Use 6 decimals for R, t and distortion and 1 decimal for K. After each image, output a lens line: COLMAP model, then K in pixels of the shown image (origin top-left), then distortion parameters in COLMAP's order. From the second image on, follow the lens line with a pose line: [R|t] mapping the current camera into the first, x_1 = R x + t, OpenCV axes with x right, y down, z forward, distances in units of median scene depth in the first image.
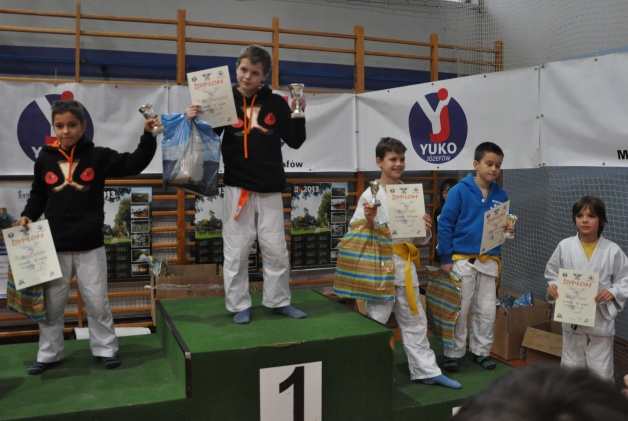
lens RADIAL K [[521.8, 0, 302.9], [0, 521.8, 176.4], [0, 0, 1]] dist [-0.112877, 0.016455]
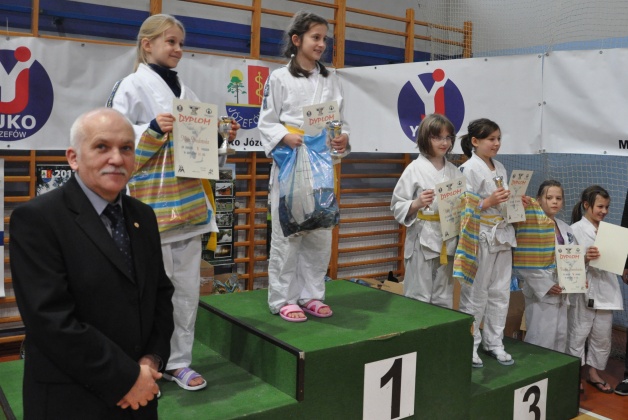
lens RADIAL K [[580.3, 0, 327.7], [0, 580.3, 164.7], [0, 0, 1]] dist [-0.143251, 0.079263]
pose [[0.967735, 0.018056, 0.251324, -0.193989], [-0.022695, 0.999621, 0.015570, -0.003201], [-0.250947, -0.020772, 0.967778, 0.004520]]
